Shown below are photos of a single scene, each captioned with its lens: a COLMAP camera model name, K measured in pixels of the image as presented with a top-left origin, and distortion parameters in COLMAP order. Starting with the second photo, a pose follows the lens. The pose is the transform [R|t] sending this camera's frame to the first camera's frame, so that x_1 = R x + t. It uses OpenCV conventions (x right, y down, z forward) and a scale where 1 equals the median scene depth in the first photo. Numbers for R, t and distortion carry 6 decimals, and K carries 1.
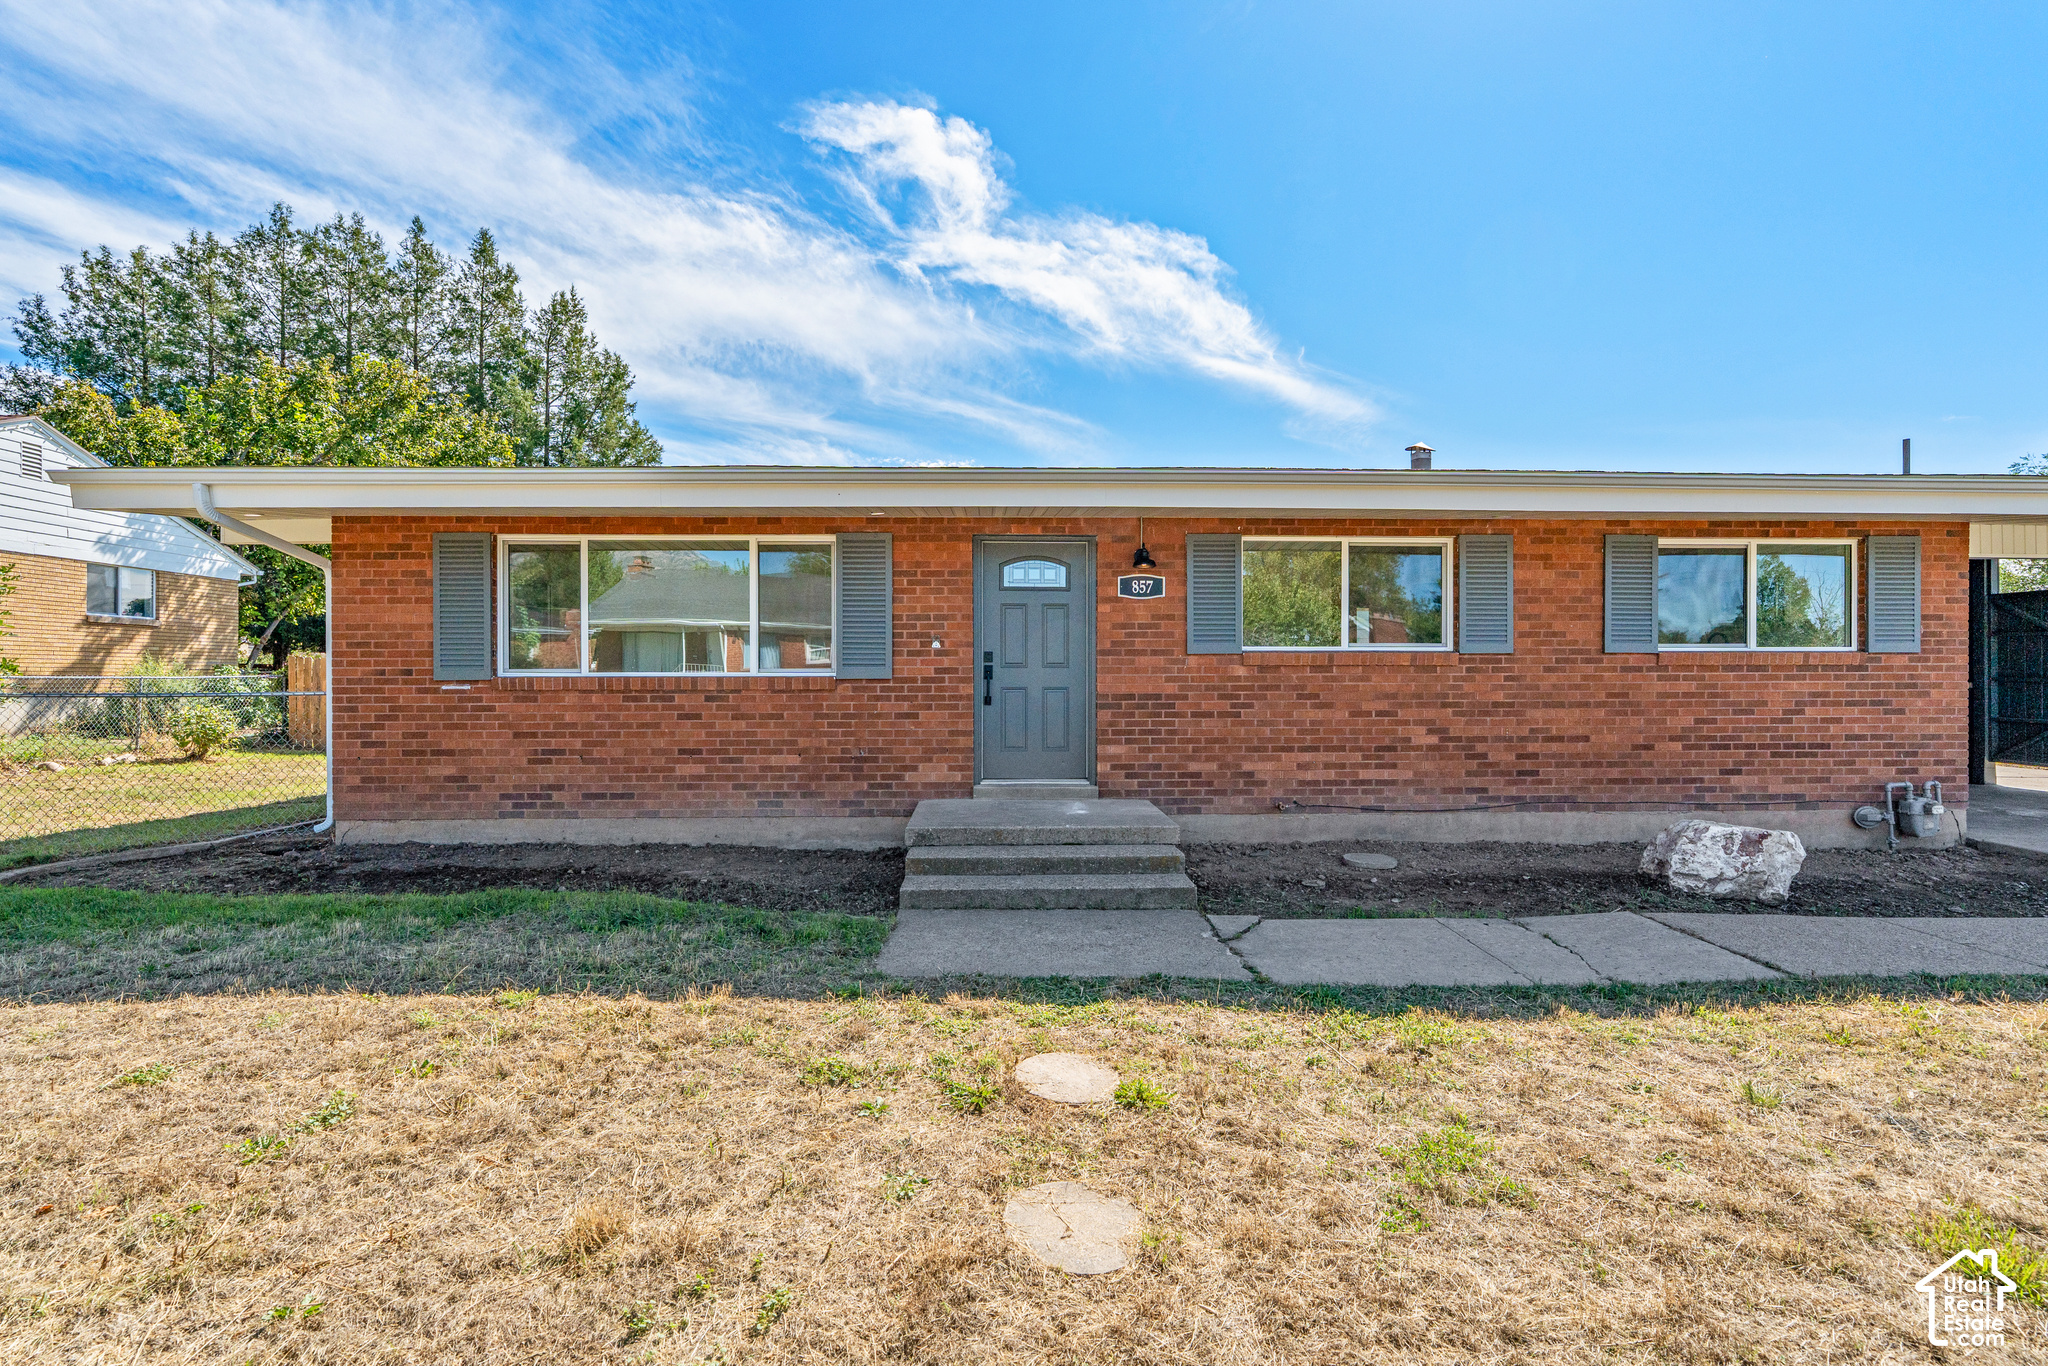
lens RADIAL K [[916.4, 0, 1022.5], [0, 916.4, 692.3], [0, 0, 1]] dist [-0.004036, 0.002031]
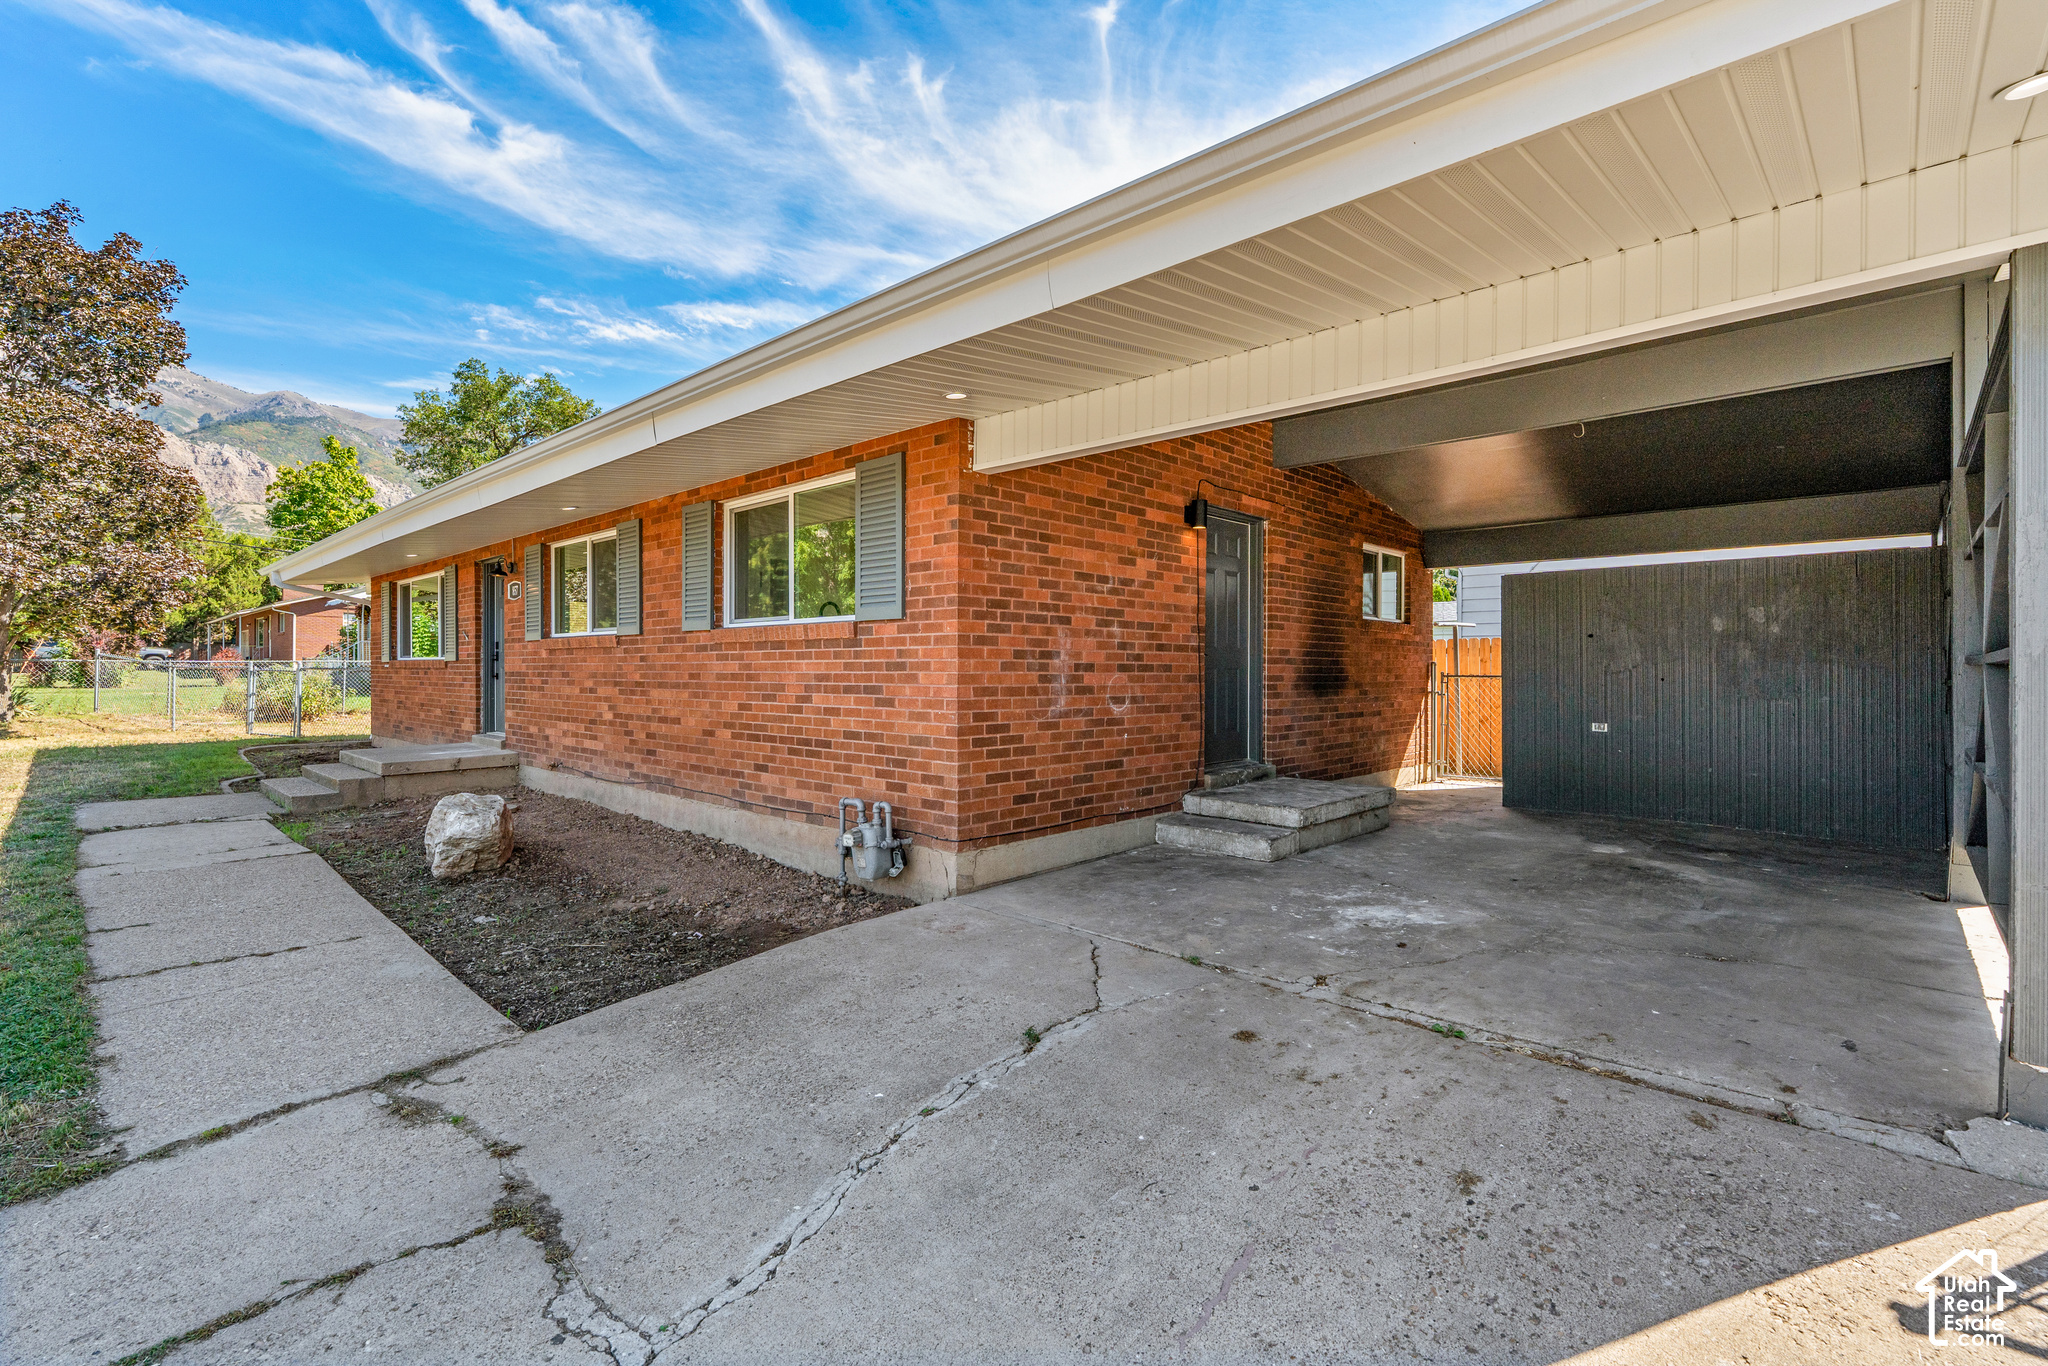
lens RADIAL K [[916.4, 0, 1029.5], [0, 916.4, 662.7], [0, 0, 1]] dist [-0.004036, 0.002031]
pose [[0.710407, -0.001647, -0.703789, 1.542369], [0.006594, 0.999969, 0.004316, -0.012346], [0.703760, -0.007707, 0.710396, 0.570963]]
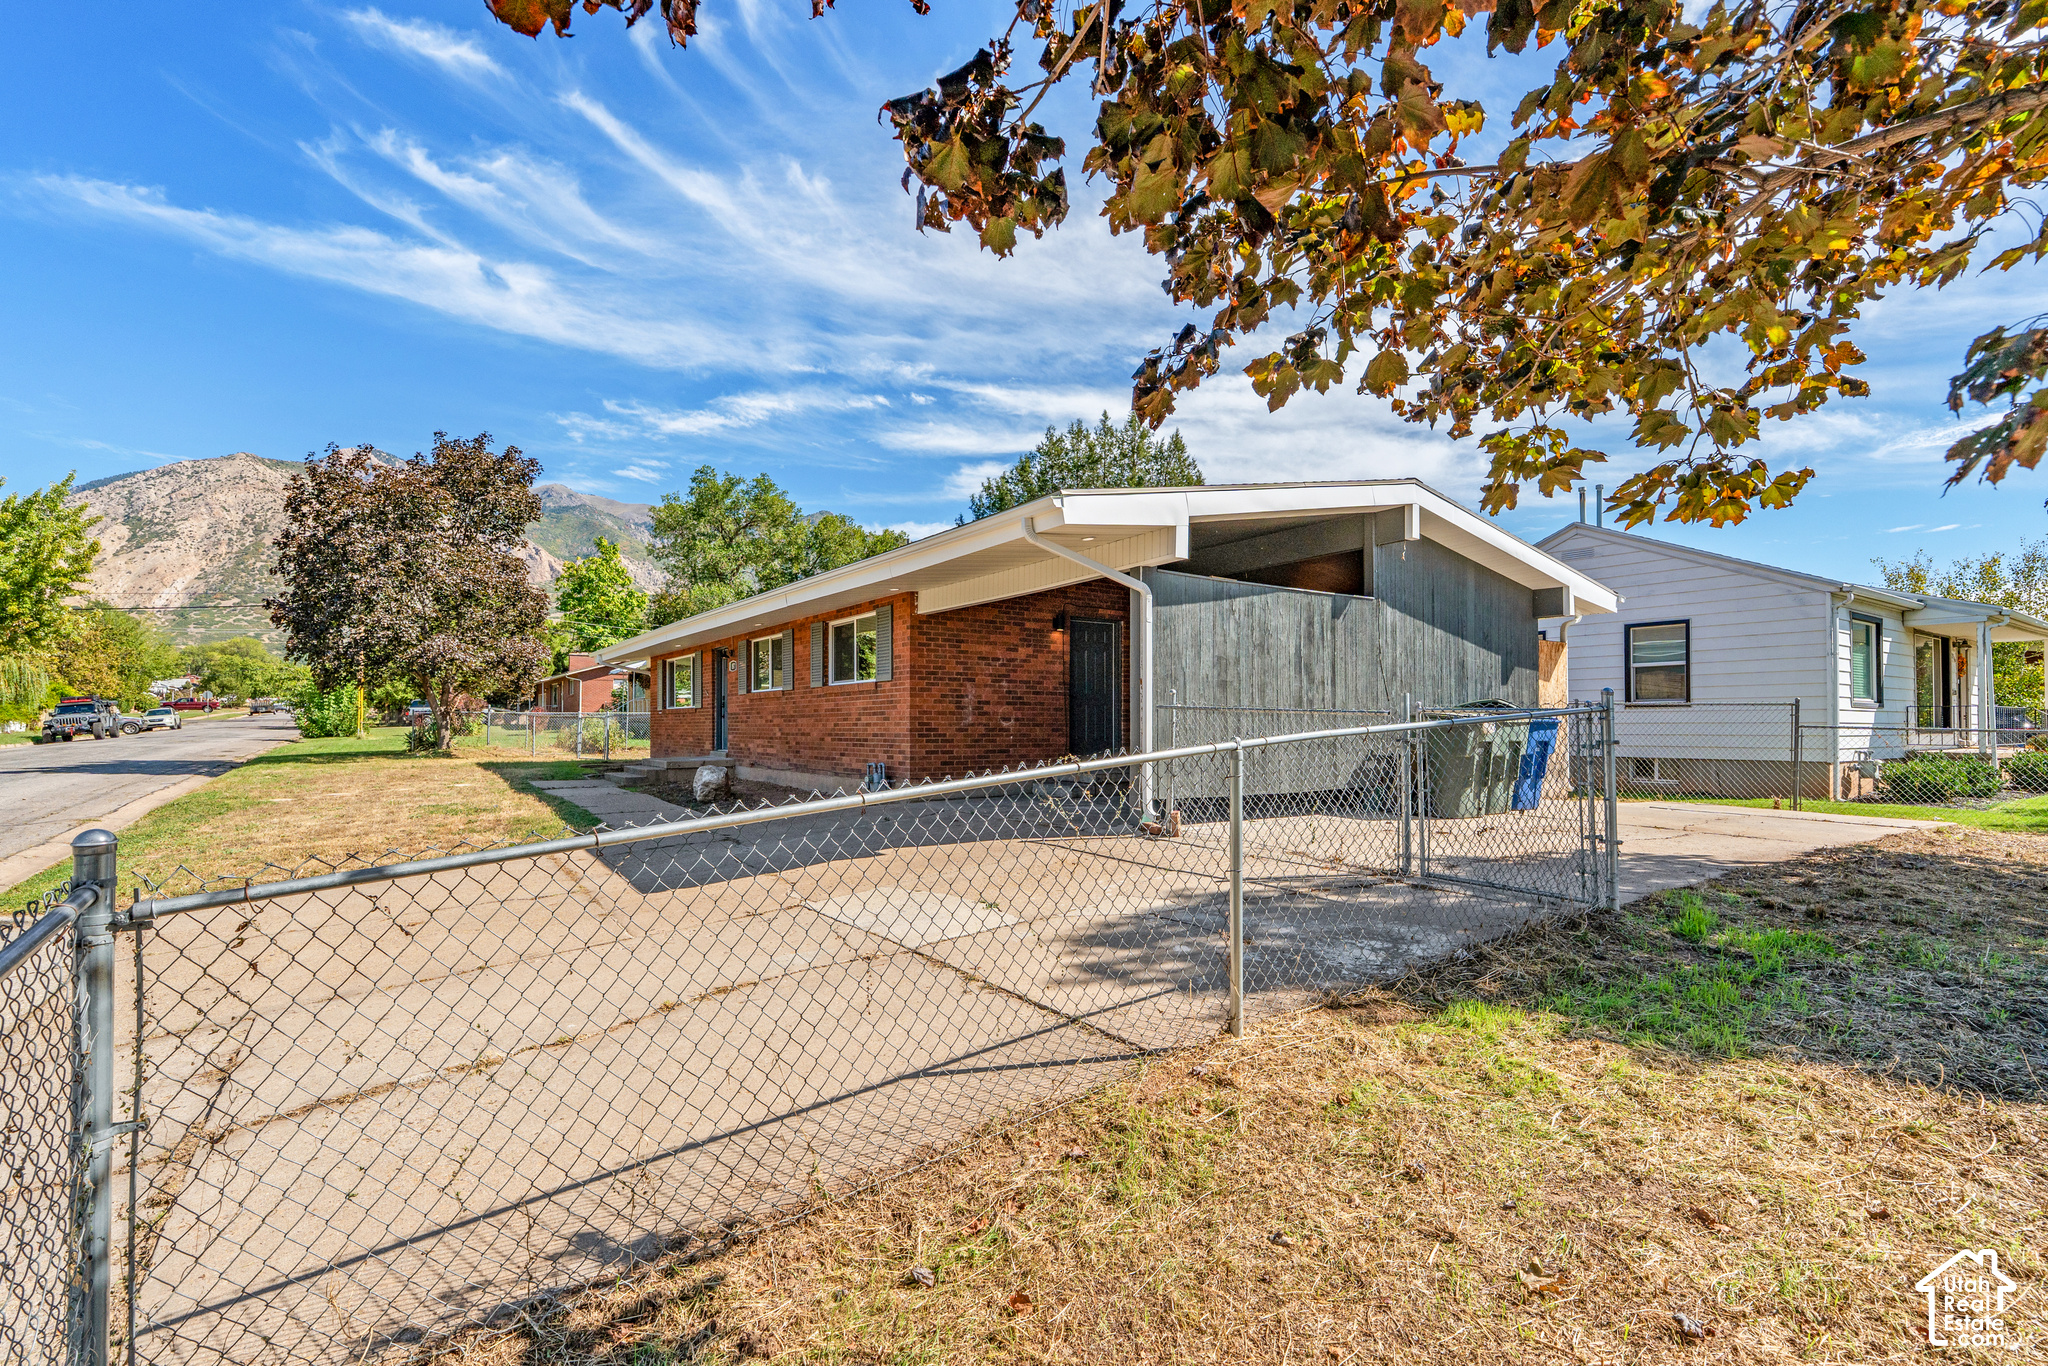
lens RADIAL K [[916.4, 0, 1017.4], [0, 916.4, 702.5], [0, 0, 1]] dist [-0.004036, 0.002031]
pose [[0.543432, -0.020373, -0.839206, 2.400254], [0.010438, 0.999792, -0.017512, 0.023543], [0.839389, 0.000757, 0.543531, 0.336651]]
